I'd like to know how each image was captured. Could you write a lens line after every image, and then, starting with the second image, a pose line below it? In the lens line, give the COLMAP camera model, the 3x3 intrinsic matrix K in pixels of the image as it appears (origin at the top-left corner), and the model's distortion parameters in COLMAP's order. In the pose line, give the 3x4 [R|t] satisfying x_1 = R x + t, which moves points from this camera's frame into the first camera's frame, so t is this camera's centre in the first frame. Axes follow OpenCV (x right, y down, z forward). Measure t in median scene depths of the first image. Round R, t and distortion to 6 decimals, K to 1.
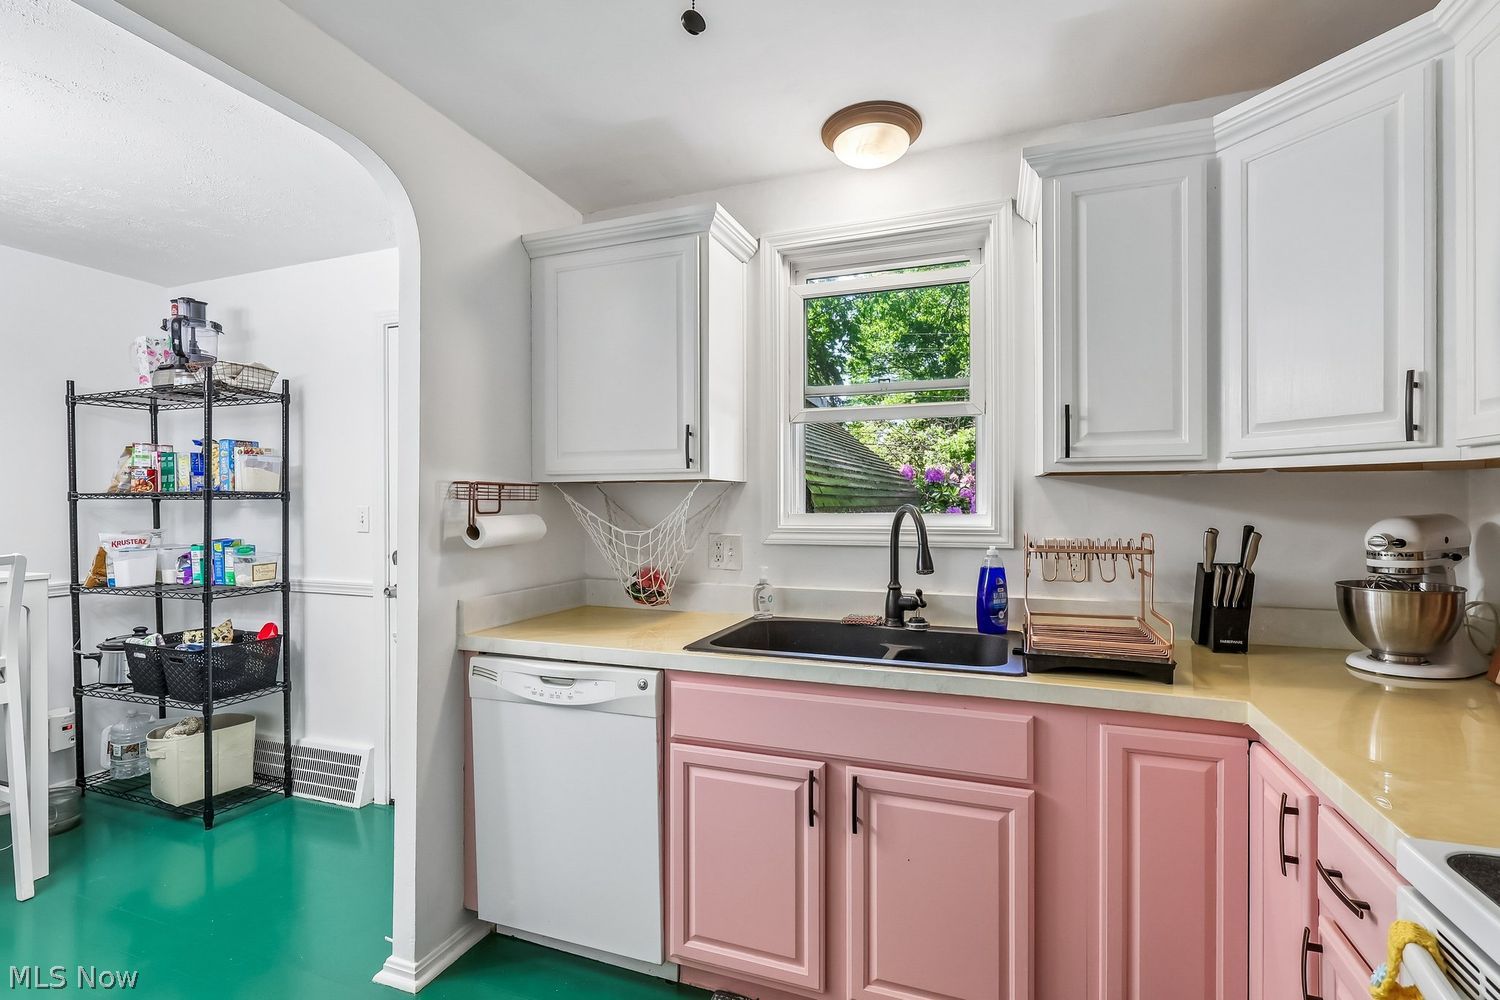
lens RADIAL K [[707.4, 0, 746.3], [0, 707.4, 510.6], [0, 0, 1]] dist [-0.003971, 0.001118]
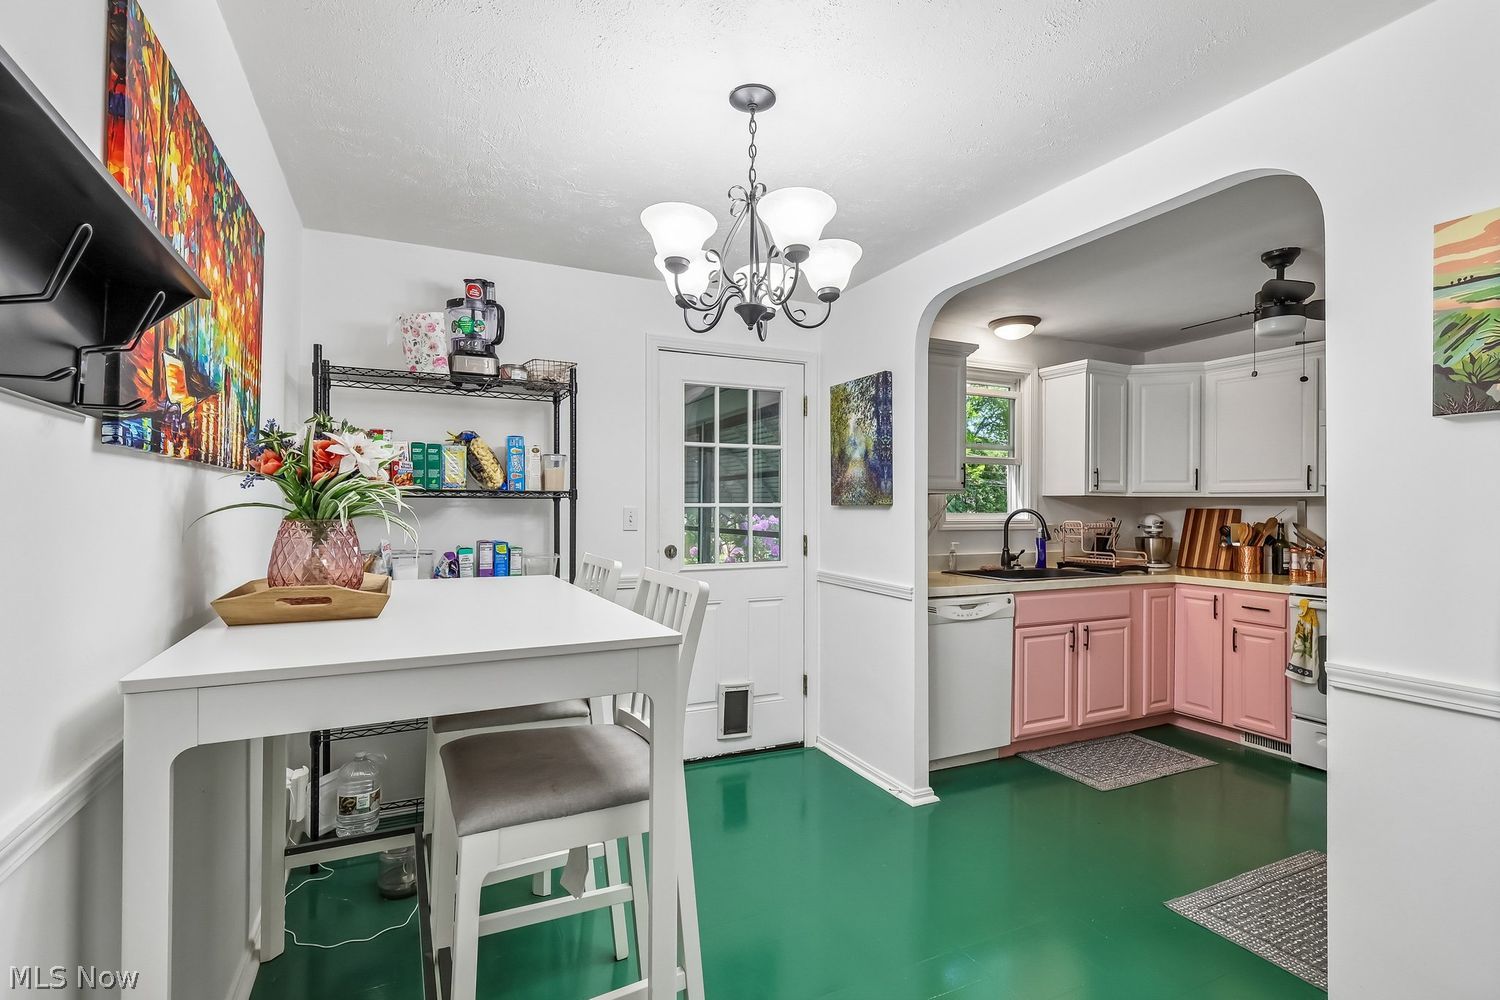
lens RADIAL K [[707.4, 0, 756.9], [0, 707.4, 504.1], [0, 0, 1]] dist [-0.003971, 0.001118]
pose [[0.682784, 0.008520, 0.730570, -2.221453], [-0.001240, 0.999944, -0.010503, 0.002238], [-0.730619, 0.006265, 0.682757, 0.197751]]
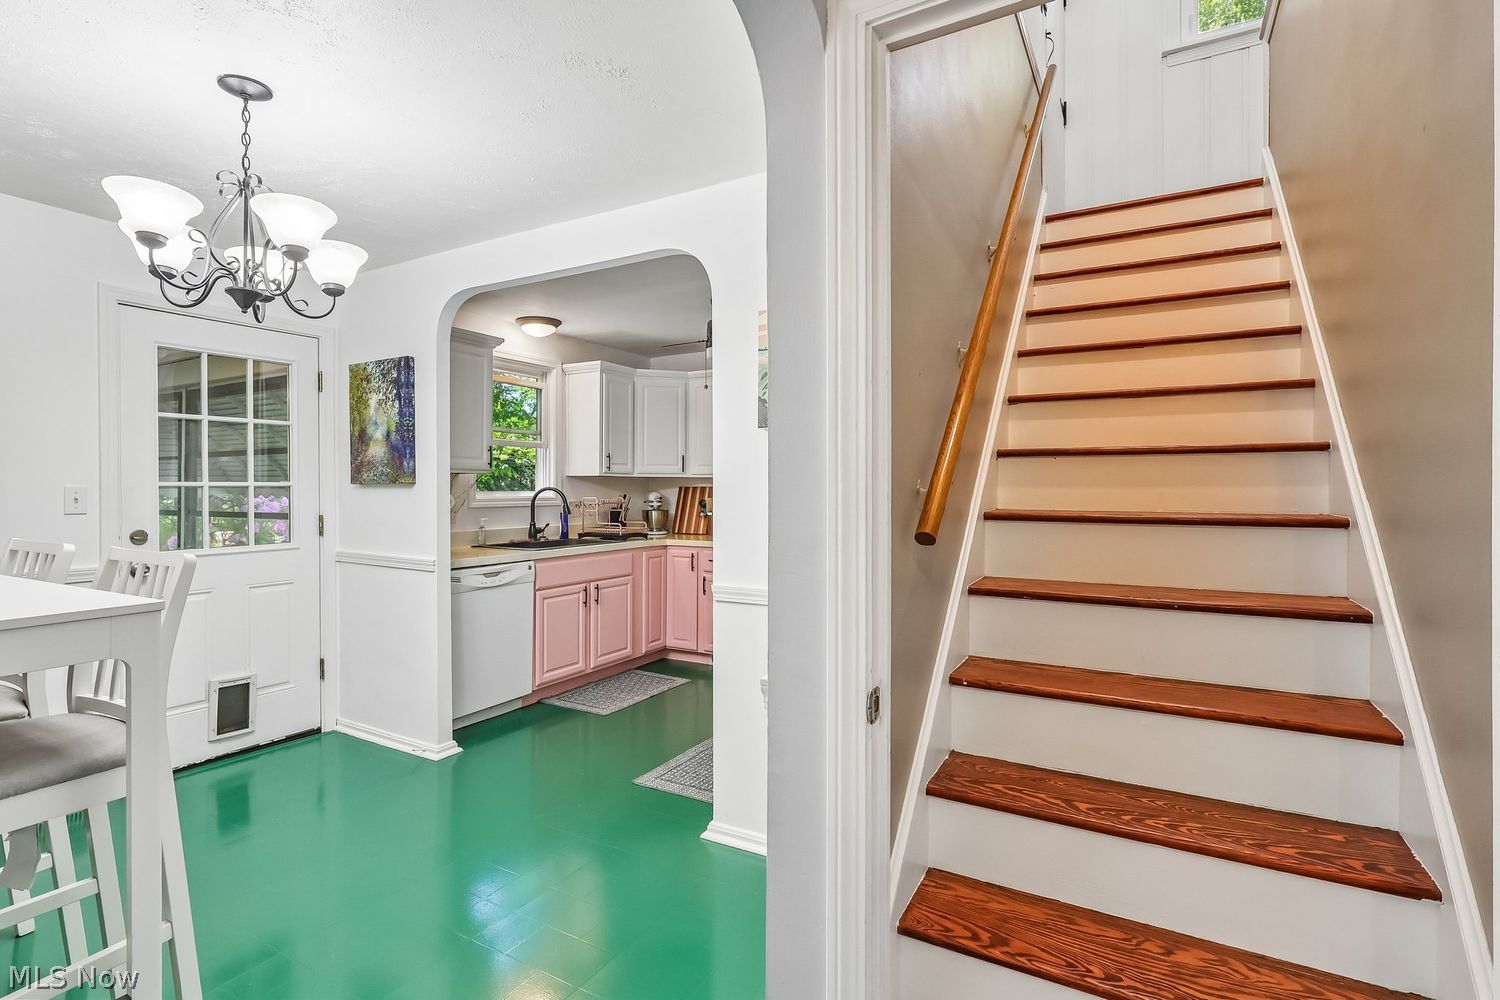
lens RADIAL K [[707.4, 0, 761.8], [0, 707.4, 491.5], [0, 0, 1]] dist [-0.003971, 0.001118]
pose [[0.140007, -0.002162, 0.990148, -2.442634], [0.006232, 0.999980, 0.001302, 0.010326], [-0.990131, 0.005988, 0.140018, -0.034074]]
